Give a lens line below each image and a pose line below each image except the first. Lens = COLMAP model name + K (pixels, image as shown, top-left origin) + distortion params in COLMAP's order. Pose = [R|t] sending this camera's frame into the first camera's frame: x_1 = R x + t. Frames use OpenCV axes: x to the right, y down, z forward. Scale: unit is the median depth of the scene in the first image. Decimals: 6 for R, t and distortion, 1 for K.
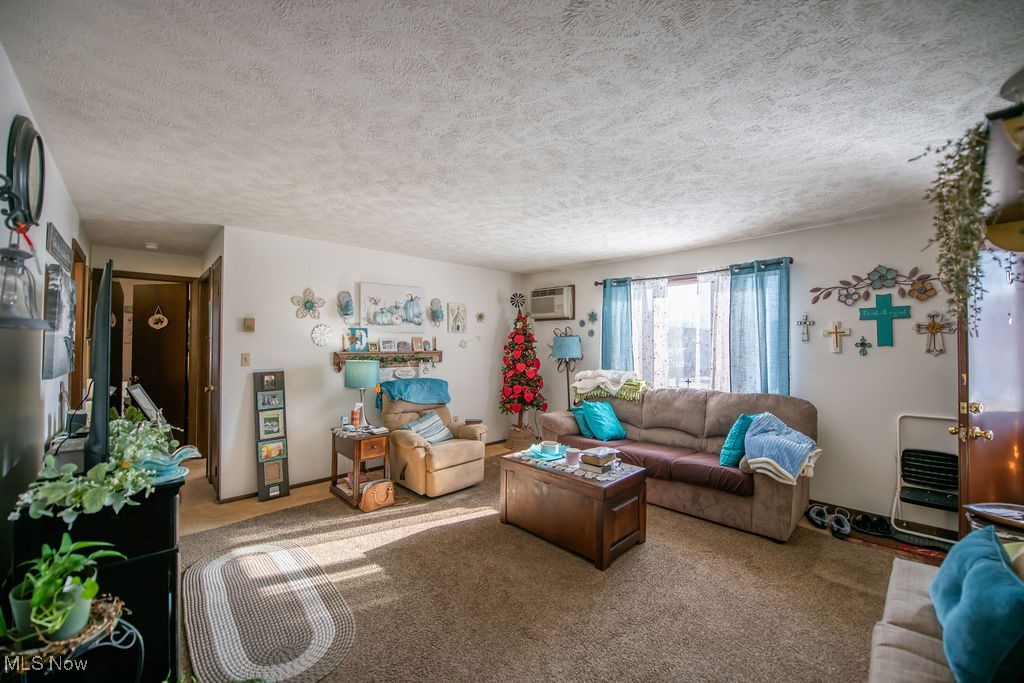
lens RADIAL K [[405.3, 0, 514.1], [0, 405.3, 336.1], [0, 0, 1]] dist [-0.024031, -0.000188]
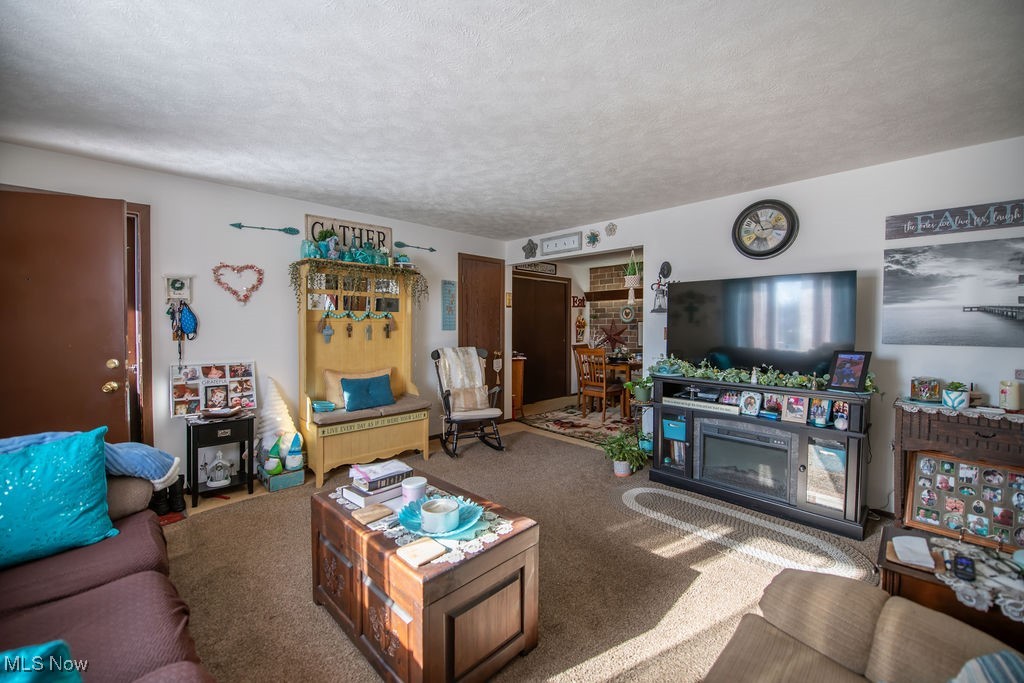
lens RADIAL K [[405.3, 0, 514.1], [0, 405.3, 336.1], [0, 0, 1]] dist [-0.024031, -0.000188]
pose [[-0.999963, -0.005200, -0.006902, -0.000251], [-0.005247, 0.999963, 0.006766, 0.043589], [0.006867, 0.006802, -0.999953, 1.148424]]
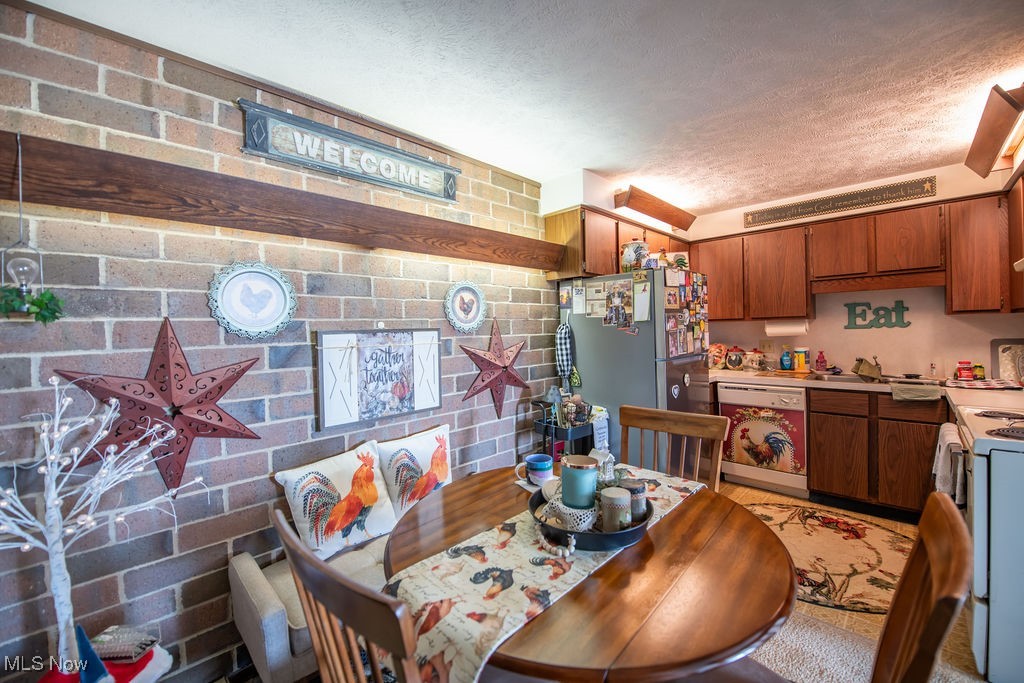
lens RADIAL K [[405.3, 0, 514.1], [0, 405.3, 336.1], [0, 0, 1]] dist [-0.024031, -0.000188]
pose [[0.013484, 0.007018, -0.999884, -0.105146], [0.042825, 0.999054, 0.007590, 0.000531], [0.998992, -0.042923, 0.013171, -0.347871]]
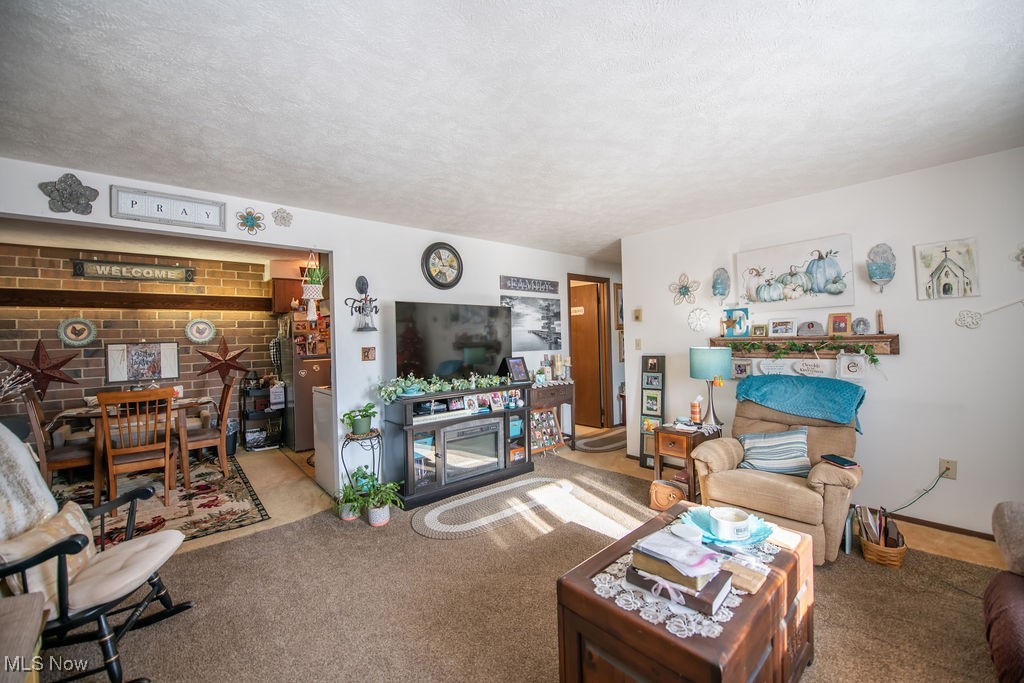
lens RADIAL K [[405.3, 0, 514.1], [0, 405.3, 336.1], [0, 0, 1]] dist [-0.024031, -0.000188]
pose [[-0.045908, -0.007818, -0.998915, 0.470797], [0.041806, 0.999078, -0.009740, 0.025907], [0.998070, -0.042208, -0.045539, 0.587588]]
